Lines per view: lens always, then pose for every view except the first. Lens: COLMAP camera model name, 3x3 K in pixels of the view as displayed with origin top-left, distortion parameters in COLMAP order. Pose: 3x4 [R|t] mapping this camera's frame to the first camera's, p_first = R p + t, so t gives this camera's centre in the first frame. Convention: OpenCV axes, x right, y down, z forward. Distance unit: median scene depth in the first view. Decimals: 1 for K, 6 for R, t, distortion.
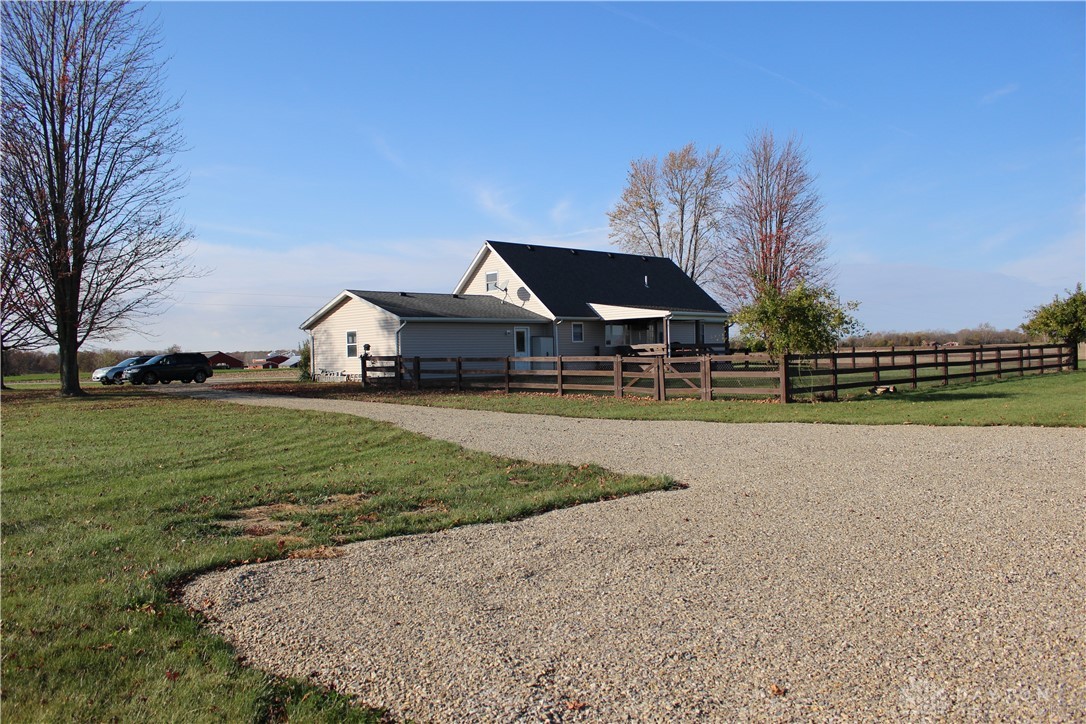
lens RADIAL K [[885.2, 0, 547.5], [0, 885.2, 362.6], [0, 0, 1]] dist [-0.109379, 0.042137]
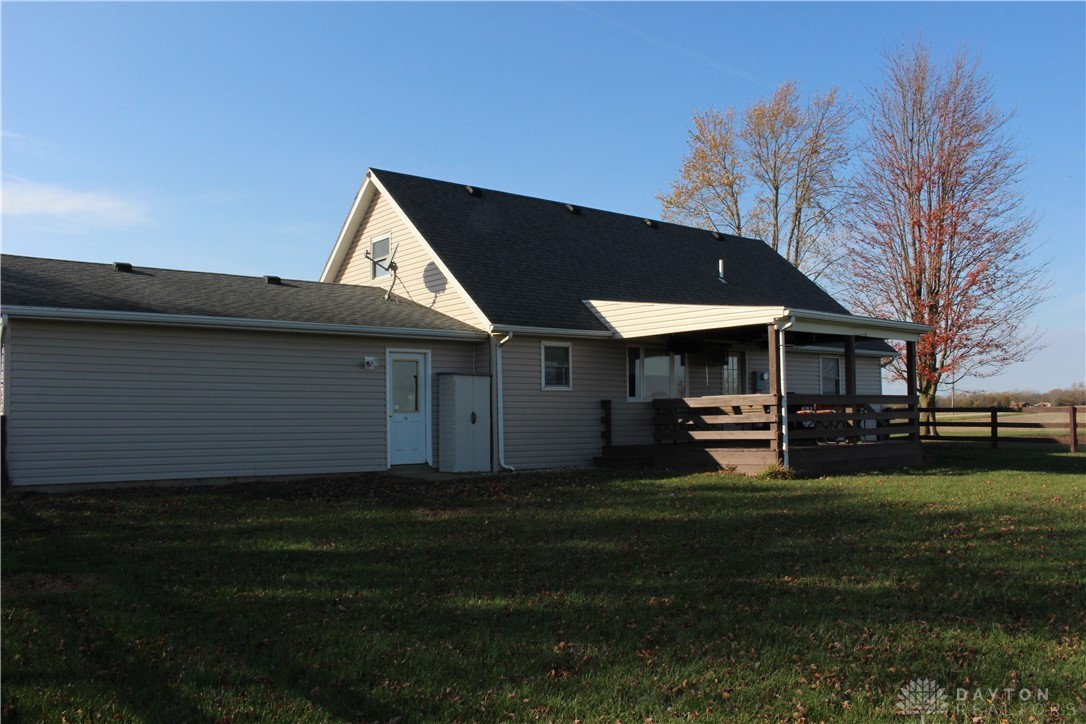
lens RADIAL K [[885.2, 0, 533.0], [0, 885.2, 362.6], [0, 0, 1]] dist [-0.109379, 0.042137]
pose [[0.995413, 0.004003, -0.095584, 0.060382], [-0.010342, 0.997771, -0.065920, -0.008004], [0.095107, 0.066607, 0.993236, 0.561838]]
